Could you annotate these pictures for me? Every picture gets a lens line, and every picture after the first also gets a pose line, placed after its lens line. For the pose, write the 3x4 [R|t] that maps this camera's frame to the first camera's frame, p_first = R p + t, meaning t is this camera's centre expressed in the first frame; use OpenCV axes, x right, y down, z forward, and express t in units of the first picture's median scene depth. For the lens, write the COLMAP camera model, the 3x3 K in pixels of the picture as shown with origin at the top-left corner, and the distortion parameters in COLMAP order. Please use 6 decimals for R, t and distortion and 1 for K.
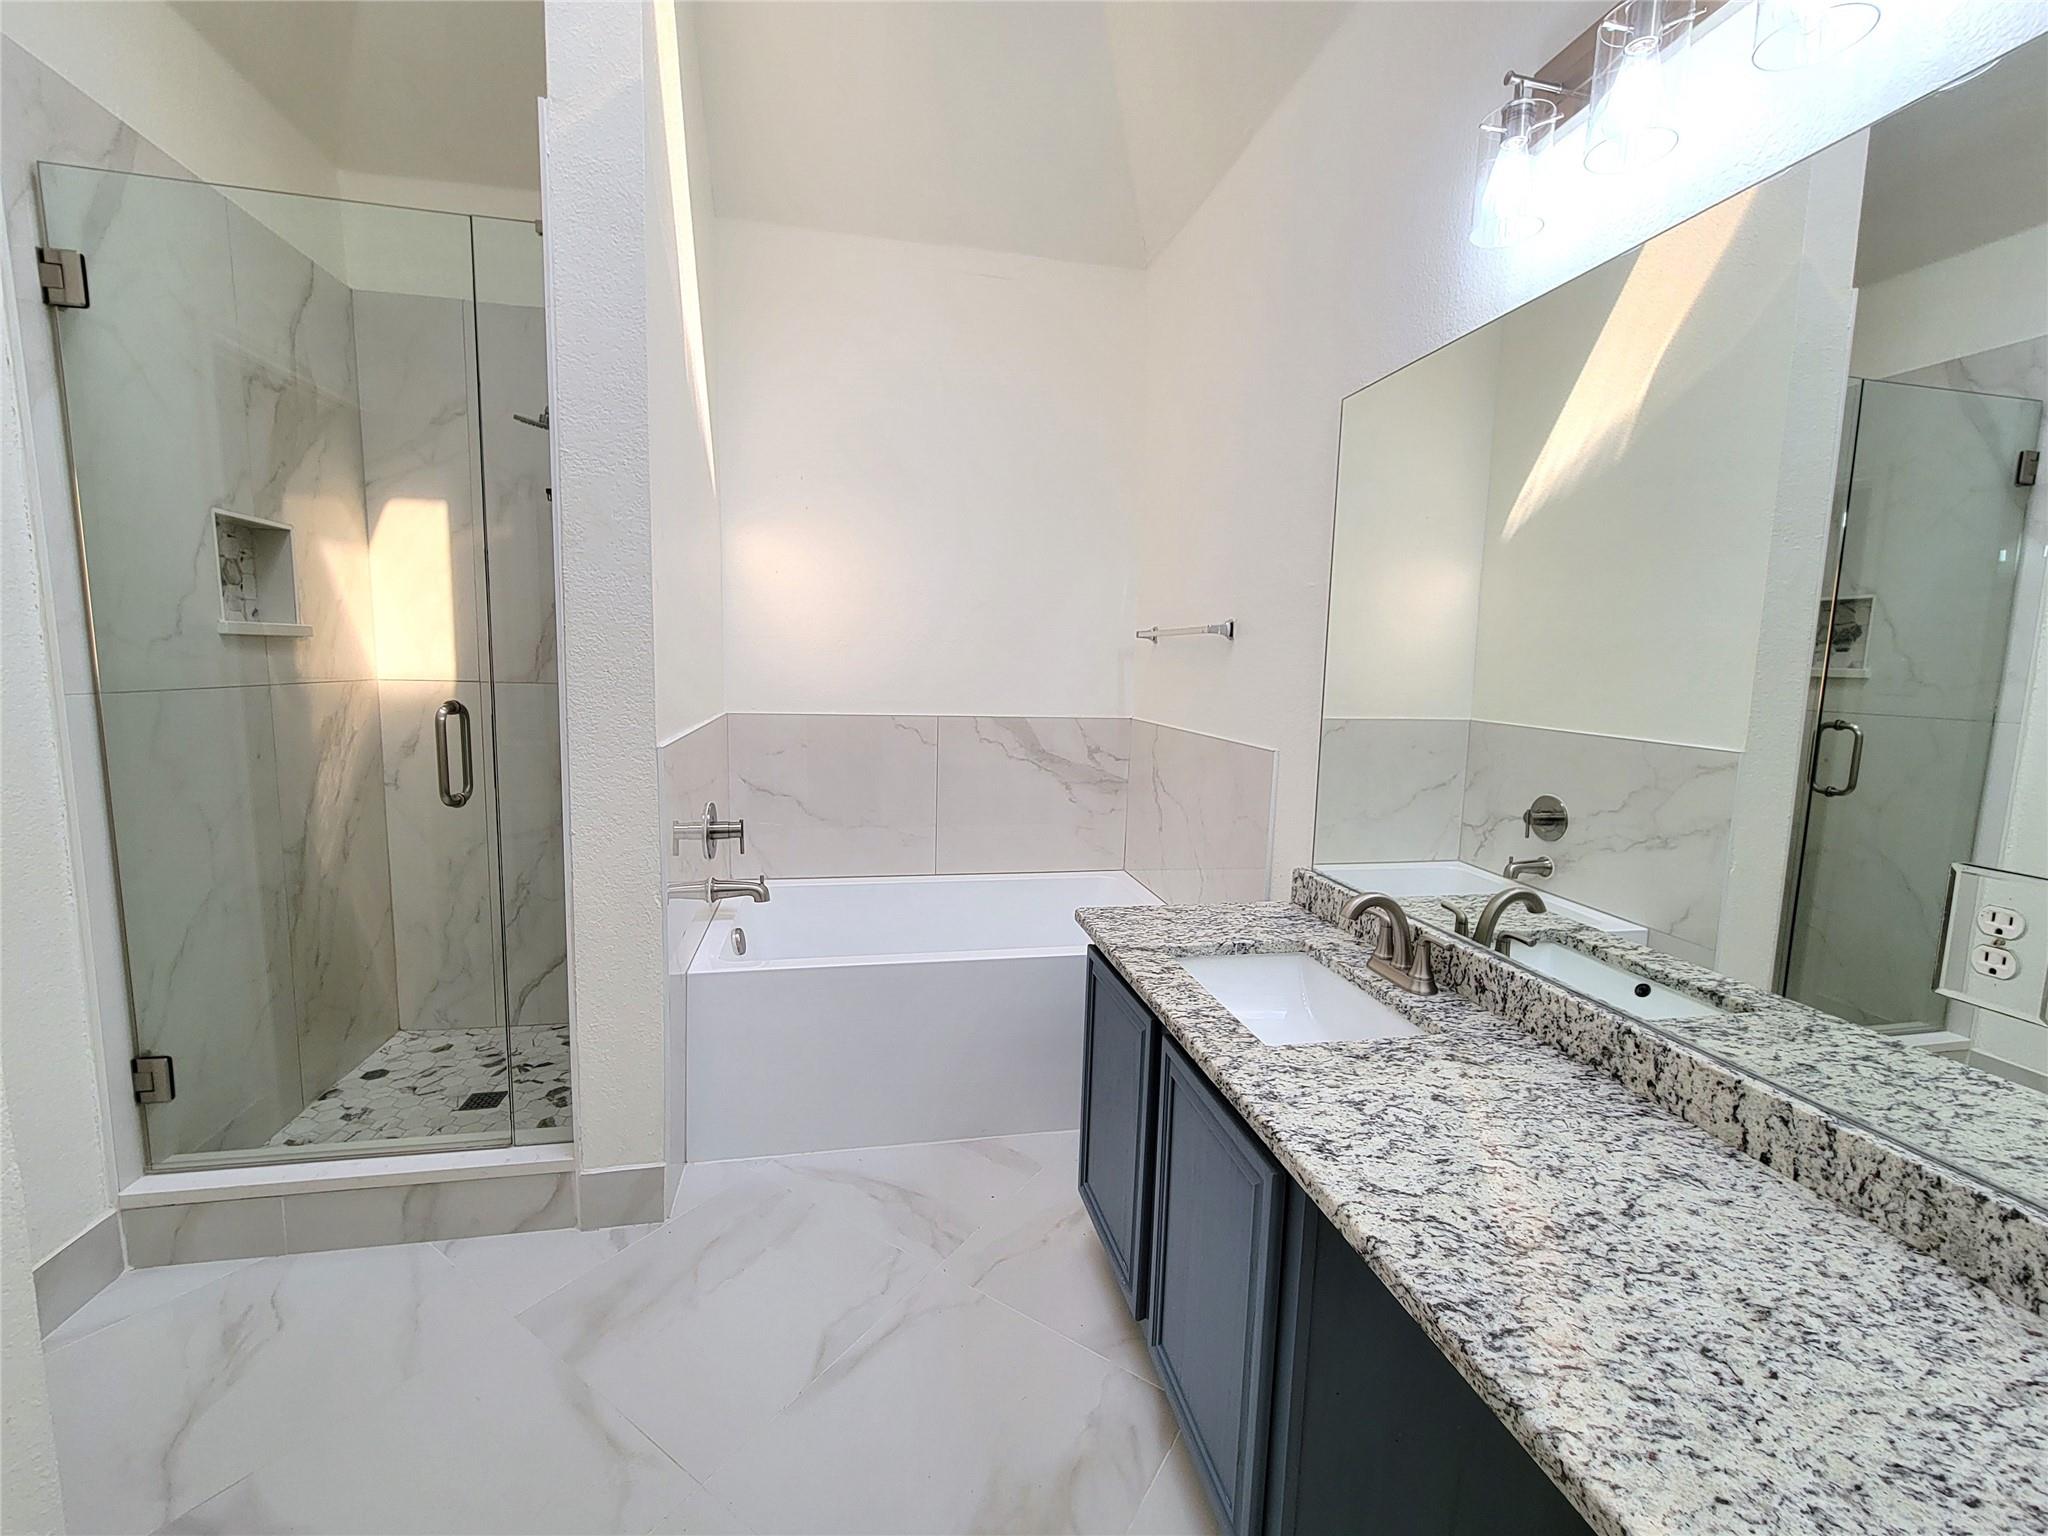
lens RADIAL K [[840.0, 0, 1028.8], [0, 840.0, 768.5], [0, 0, 1]] dist [-0.001875, 0.000431]
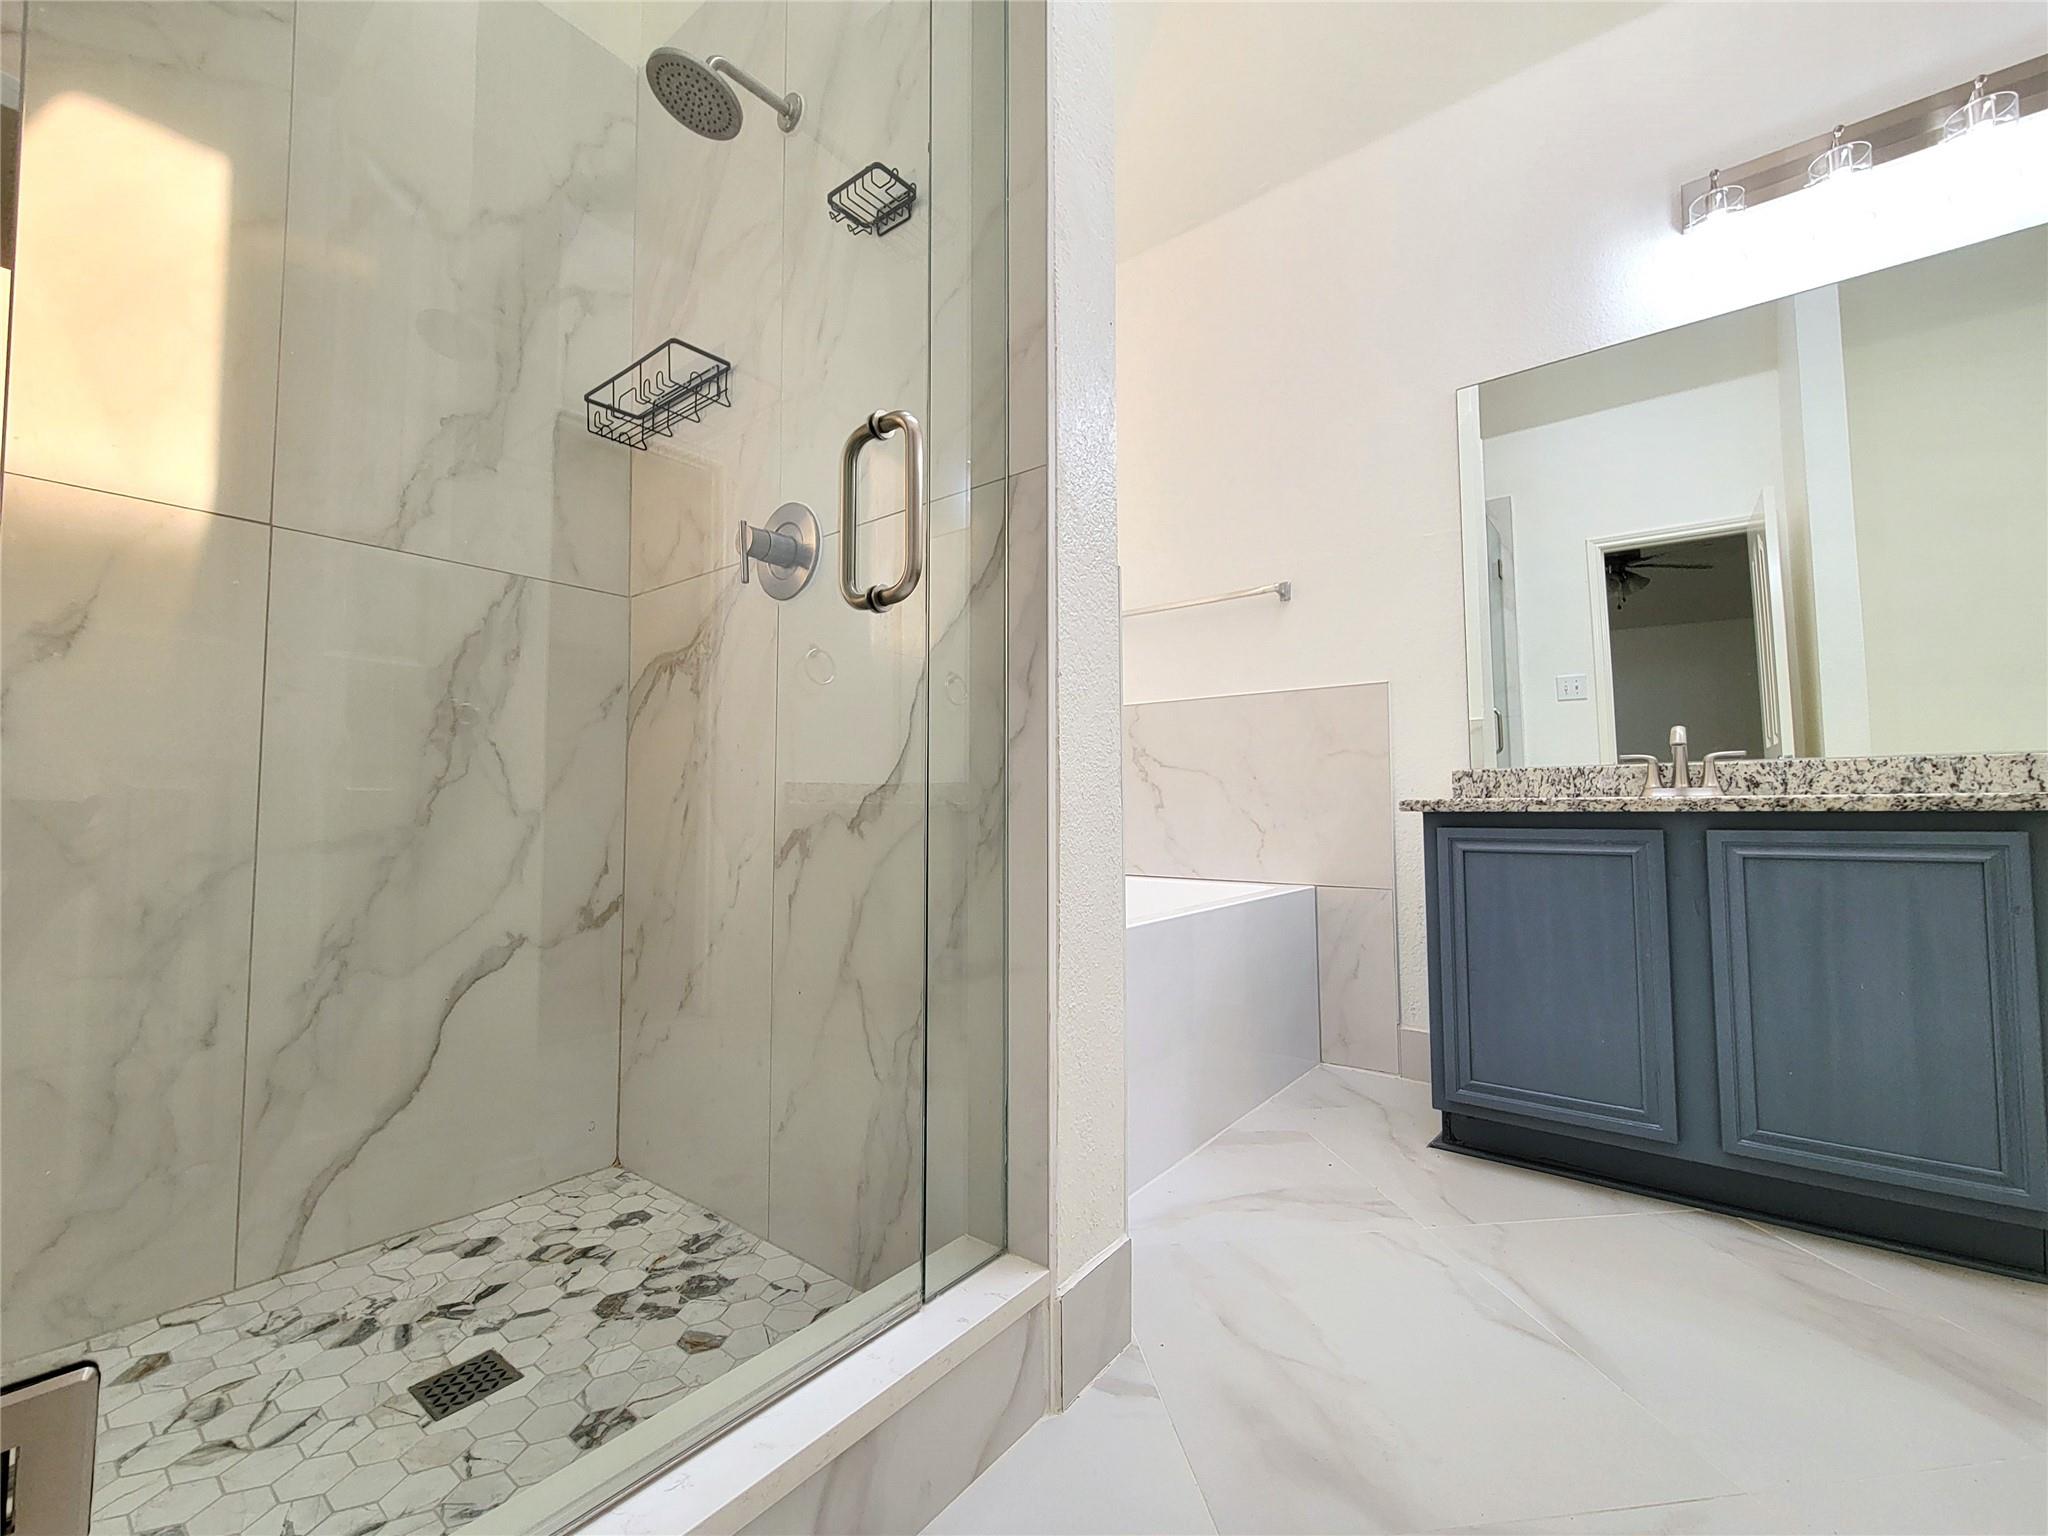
lens RADIAL K [[840.0, 0, 1024.0], [0, 840.0, 757.8], [0, 0, 1]] dist [-0.001875, 0.000431]
pose [[0.762600, 0.010880, 0.646778, -0.944310], [0.106550, 0.984089, -0.142184, 0.219111], [-0.638034, 0.177344, 0.749307, 0.559051]]
